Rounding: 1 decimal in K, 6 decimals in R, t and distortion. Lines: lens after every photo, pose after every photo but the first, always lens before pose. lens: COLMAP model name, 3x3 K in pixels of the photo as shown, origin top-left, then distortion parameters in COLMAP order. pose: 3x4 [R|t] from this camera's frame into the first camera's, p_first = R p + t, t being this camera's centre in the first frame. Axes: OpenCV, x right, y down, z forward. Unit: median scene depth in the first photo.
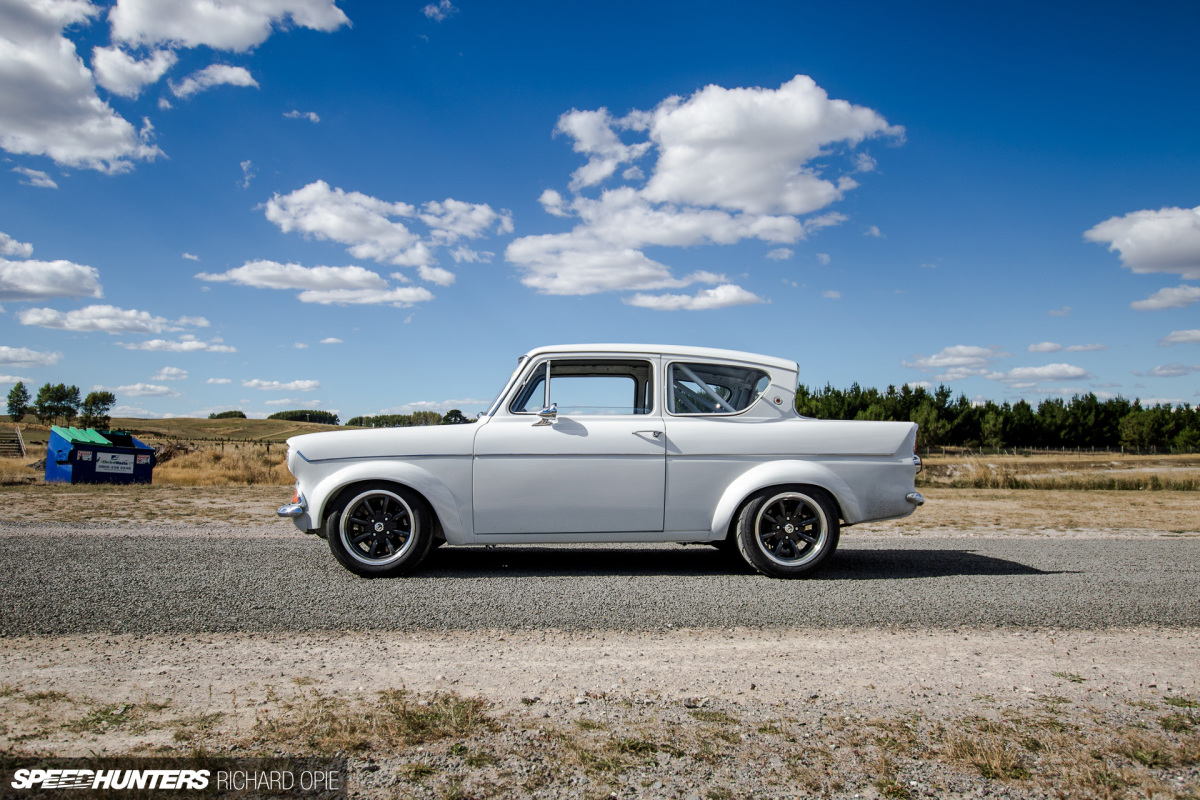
lens RADIAL K [[834.7, 0, 569.7], [0, 834.7, 405.0], [0, 0, 1]] dist [-0.019701, 0.003538]
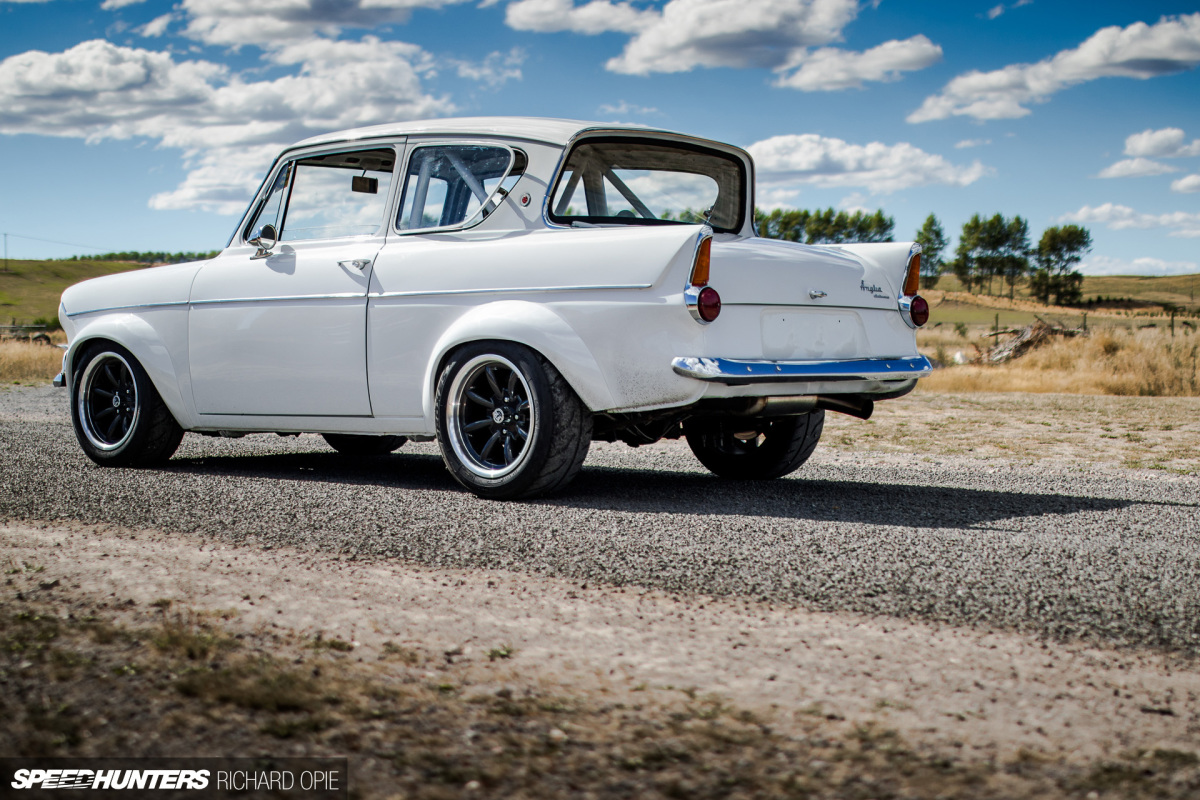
lens RADIAL K [[1834.1, 0, 601.5], [0, 1834.1, 403.4], [0, 0, 1]] dist [-0.065255, 0.000000]
pose [[0.716915, 0.016683, -0.696961, 0.569471], [0.045712, 0.996437, 0.070873, 0.023004], [0.695660, -0.082670, 0.713598, 0.052642]]
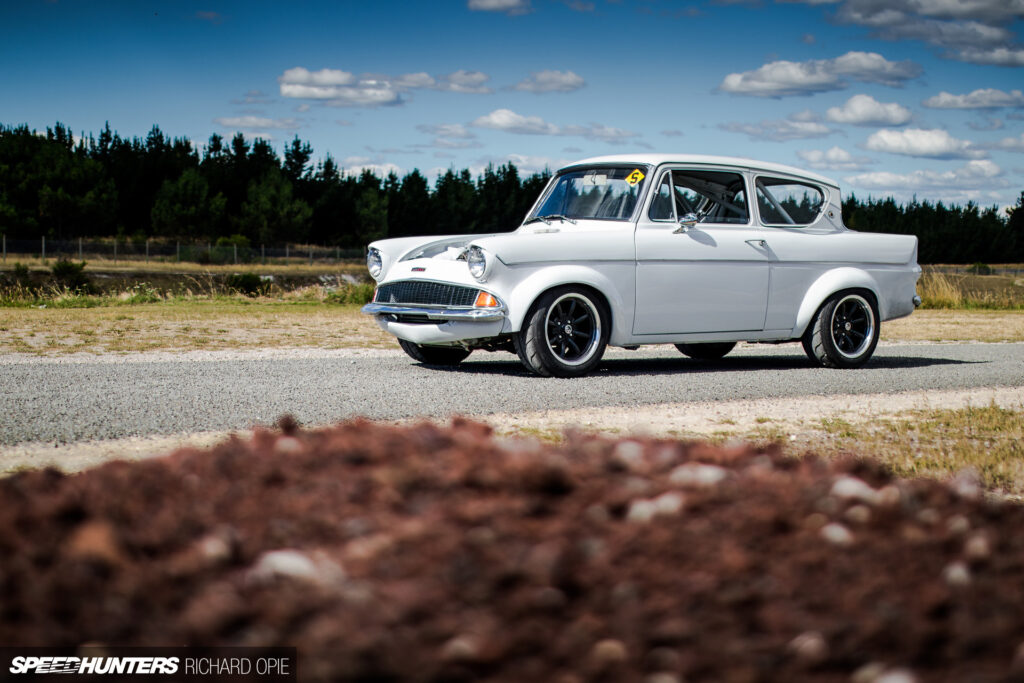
lens RADIAL K [[1565.1, 0, 512.0], [0, 1565.1, 343.9], [0, 0, 1]] dist [-0.065255, 0.000000]
pose [[0.844642, -0.018855, 0.535000, -0.599395], [-0.042873, 0.993787, 0.102712, -0.014468], [-0.533612, -0.109692, 0.838585, -0.267636]]
